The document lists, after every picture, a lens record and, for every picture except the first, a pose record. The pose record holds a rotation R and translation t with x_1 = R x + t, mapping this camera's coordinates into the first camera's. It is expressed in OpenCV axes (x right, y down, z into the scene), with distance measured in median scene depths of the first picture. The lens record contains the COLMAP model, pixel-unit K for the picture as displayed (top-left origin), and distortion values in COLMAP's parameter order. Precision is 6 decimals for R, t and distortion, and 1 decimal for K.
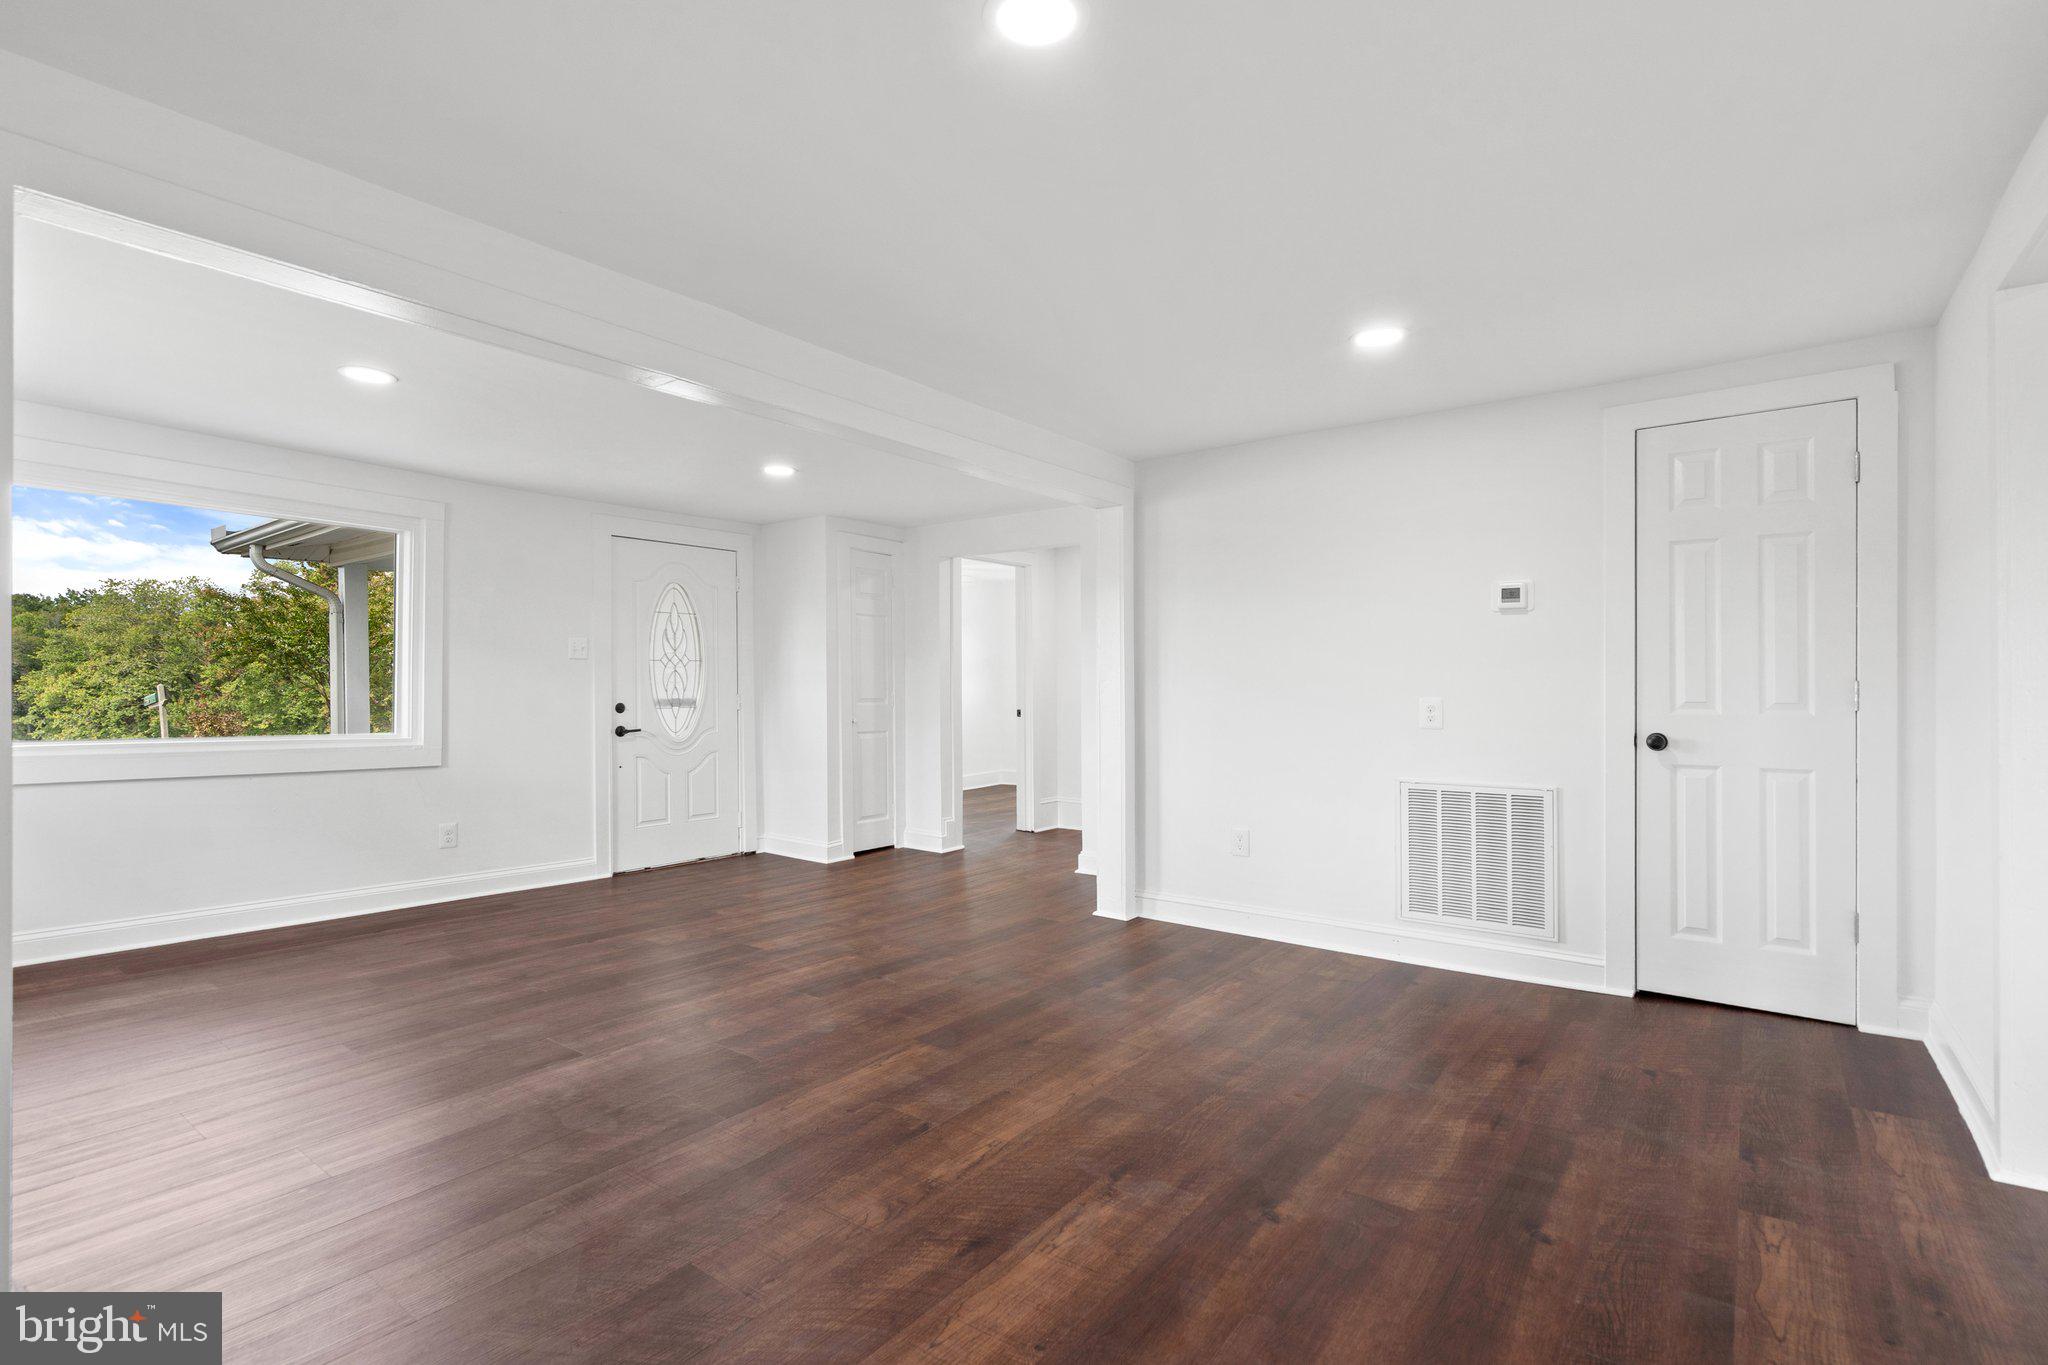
lens RADIAL K [[946.0, 0, 1029.2], [0, 946.0, 692.9], [0, 0, 1]] dist [0.002869, 0.000237]
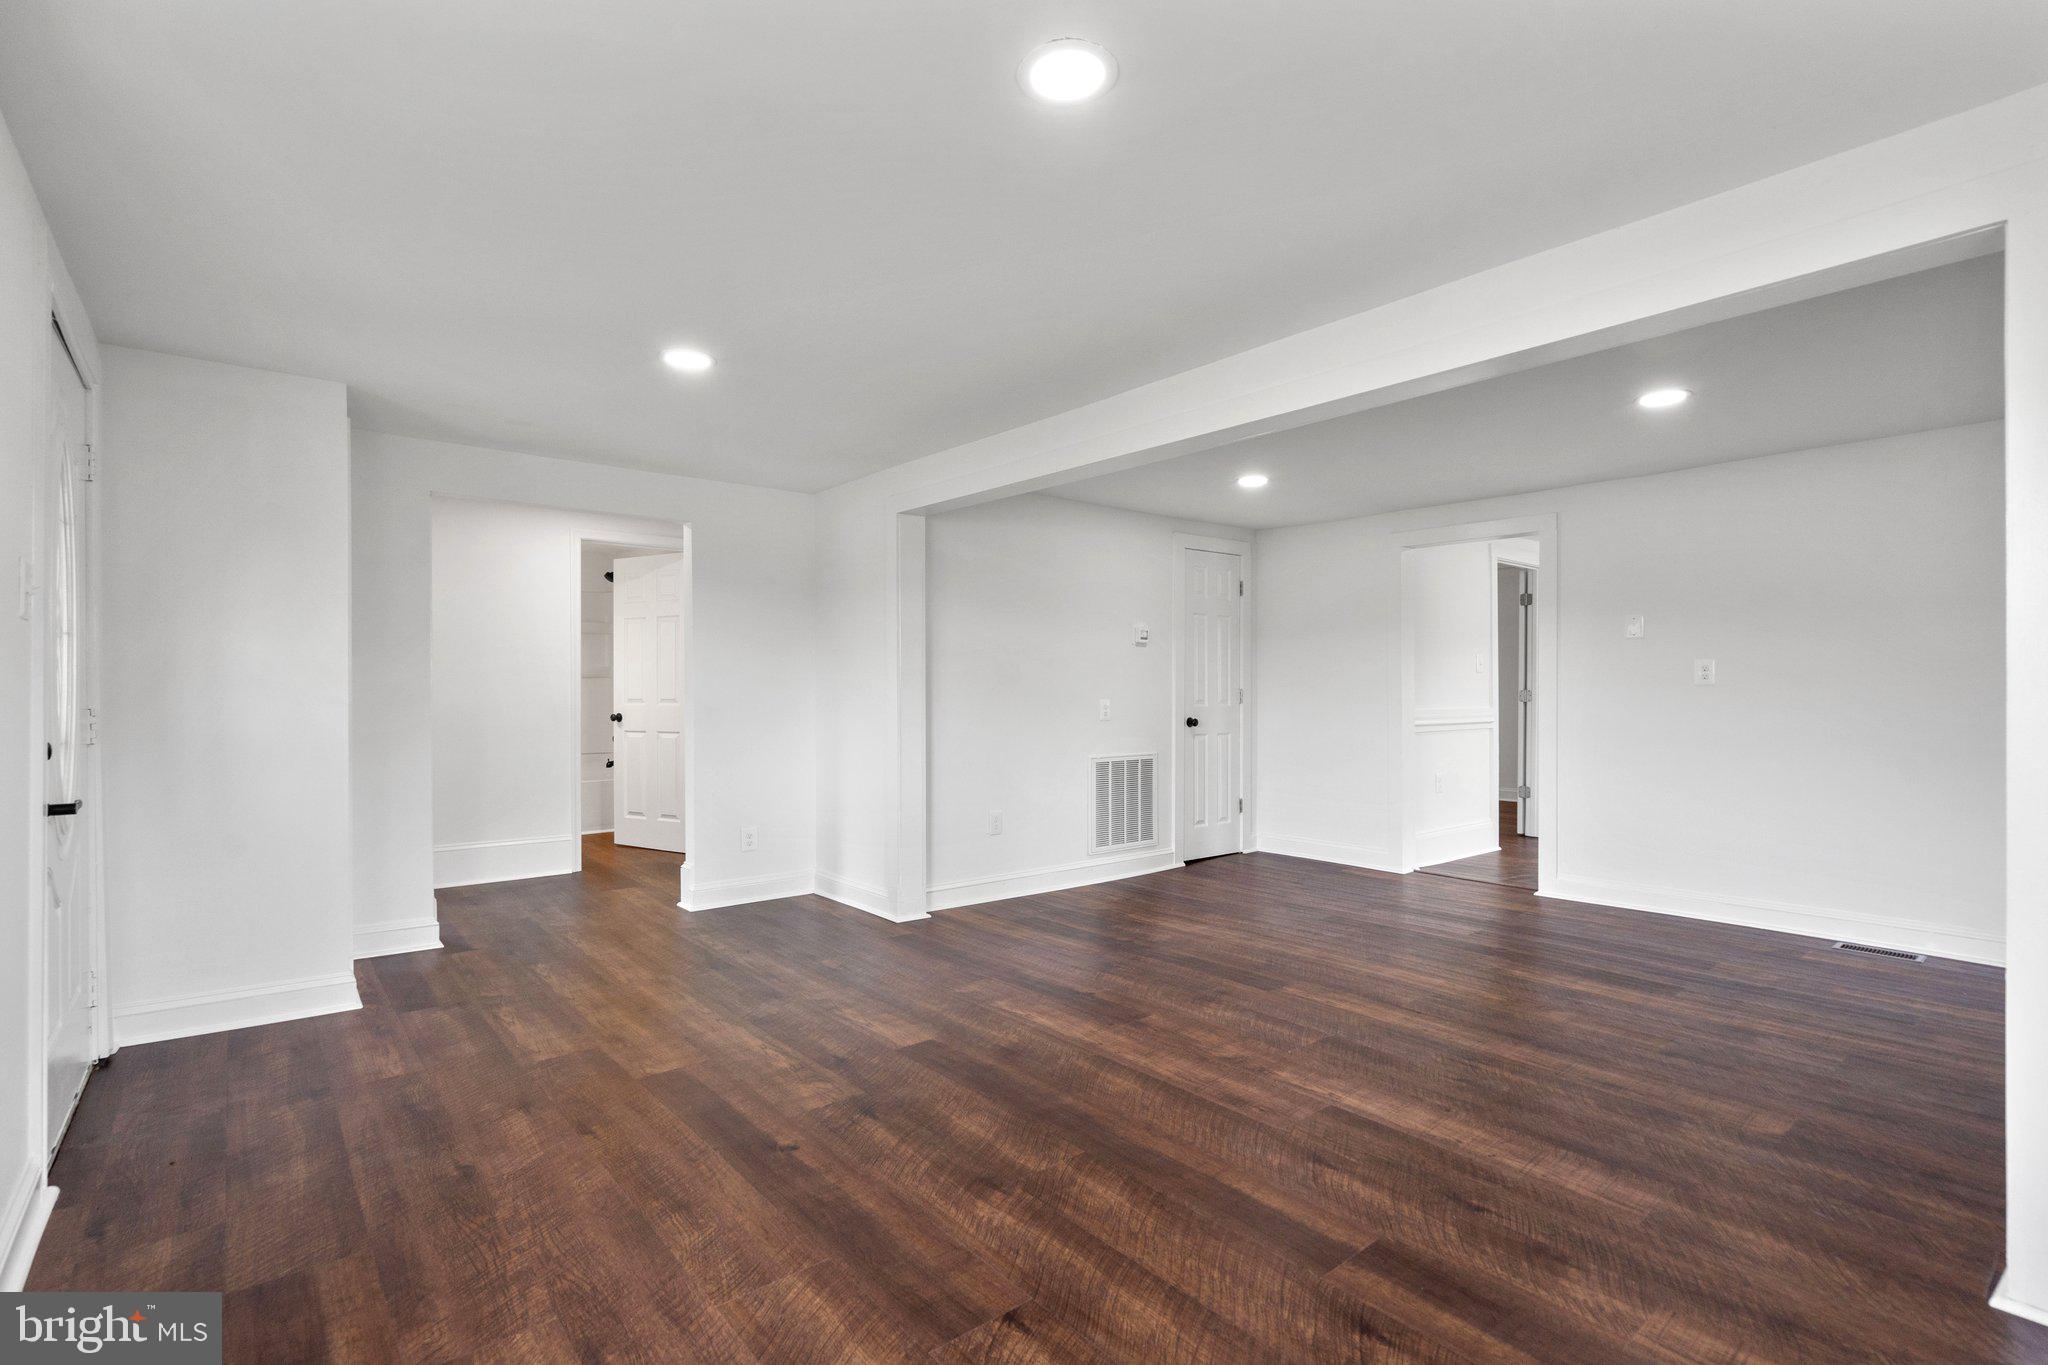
lens RADIAL K [[946.0, 0, 1012.4], [0, 946.0, 675.7], [0, 0, 1]] dist [0.002869, 0.000237]
pose [[0.231120, 0.022060, 0.972675, -1.075201], [-0.002957, 0.999754, -0.021971, 0.003276], [-0.972921, 0.002201, 0.231128, 0.833134]]
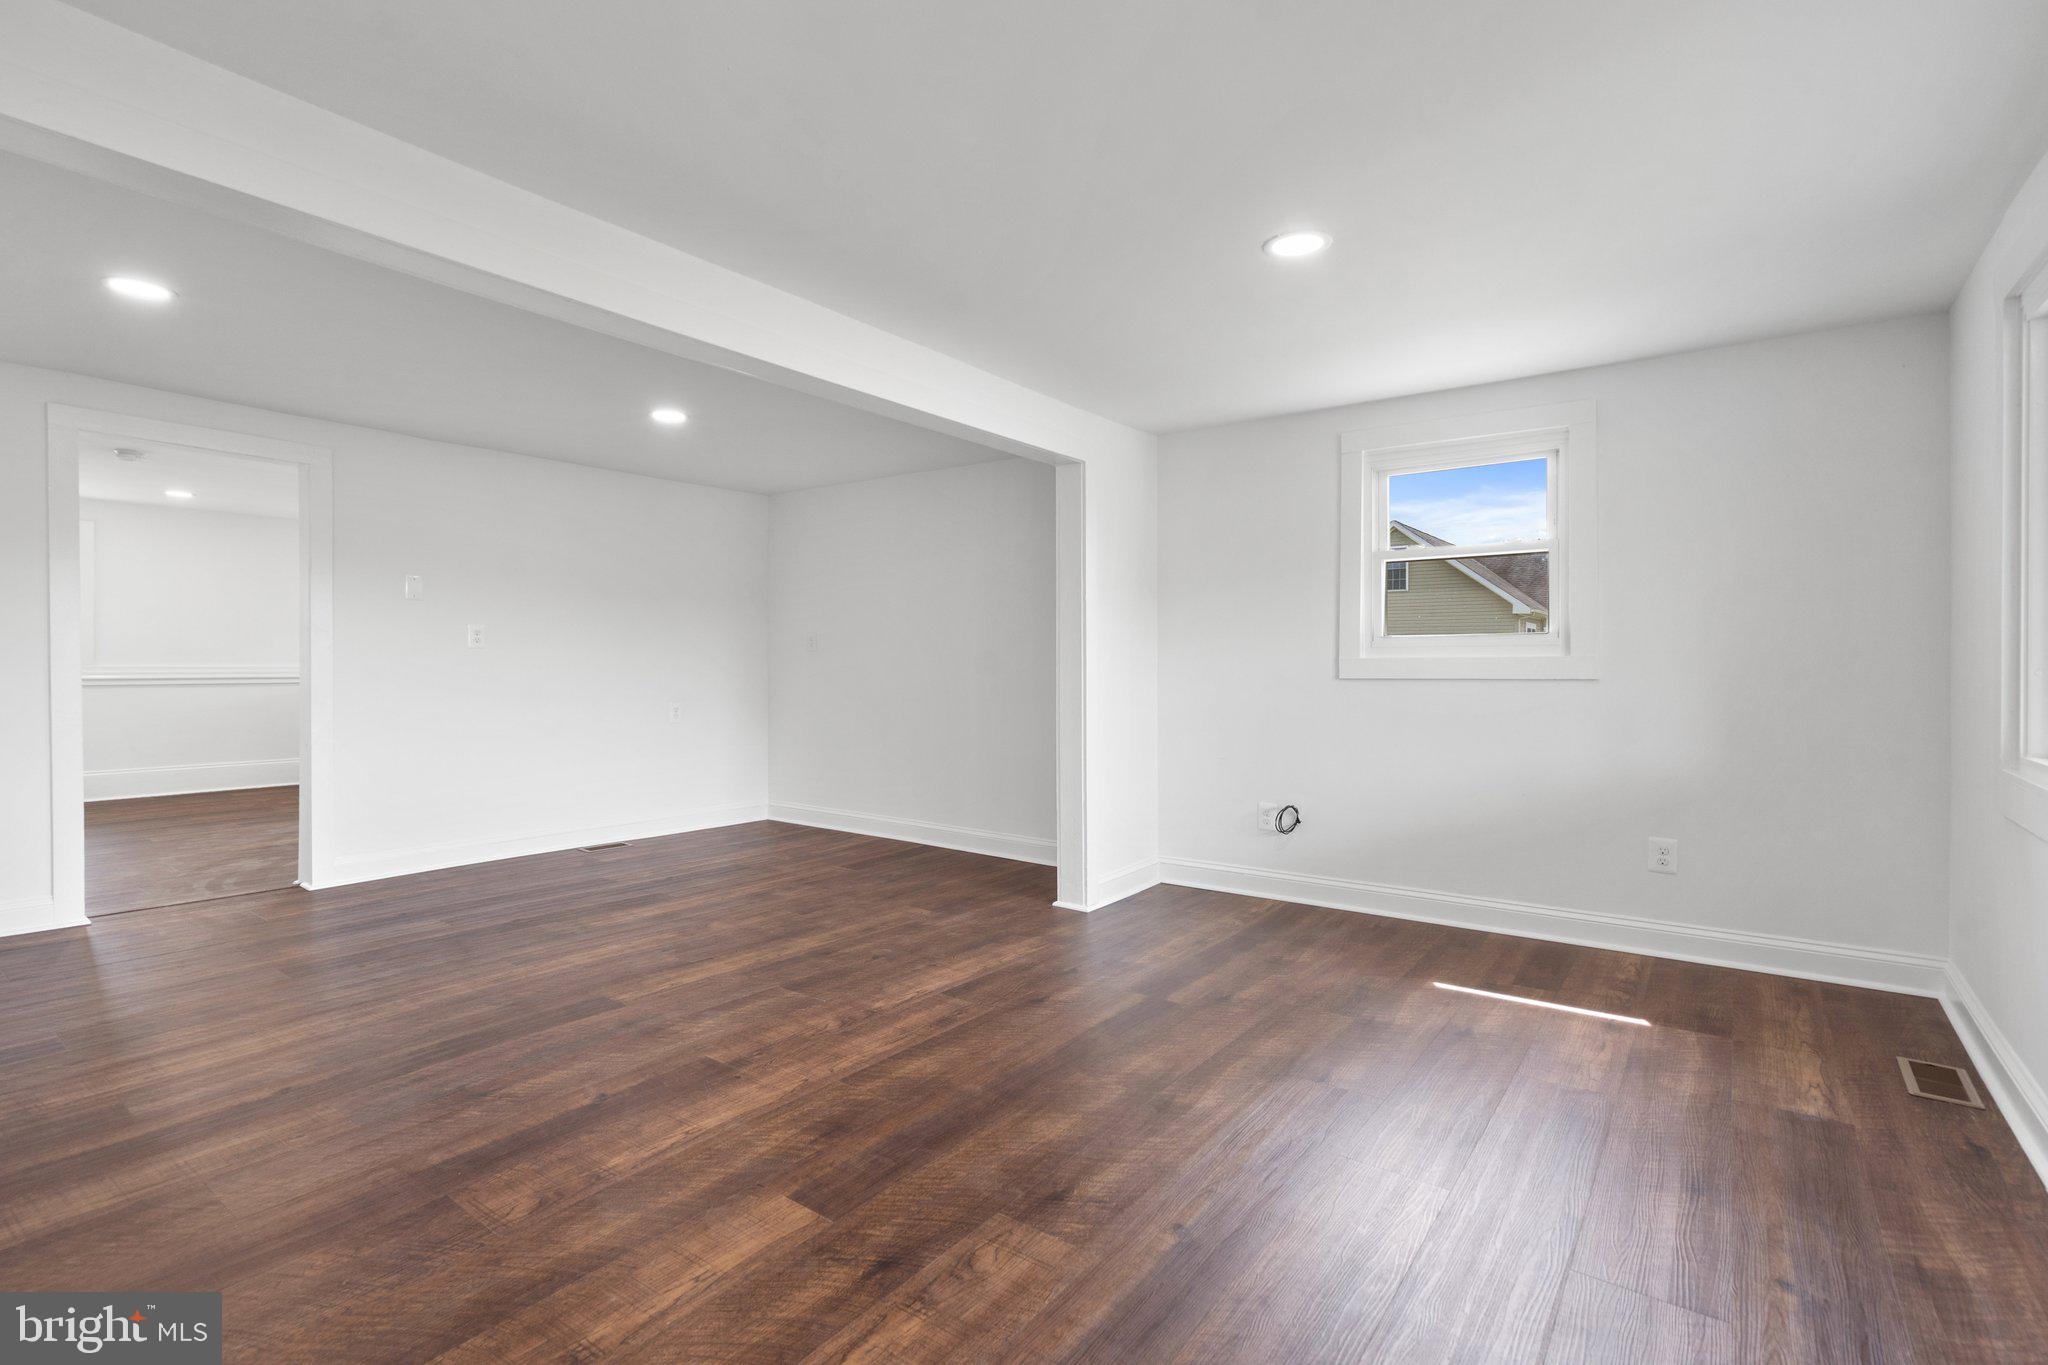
lens RADIAL K [[946.0, 0, 1006.1], [0, 946.0, 682.2], [0, 0, 1]] dist [0.002869, 0.000237]
pose [[-0.999887, -0.002548, 0.014826, -0.428486], [-0.002299, 0.999857, 0.016749, 0.008588], [-0.014866, 0.016713, -0.999750, 1.589000]]
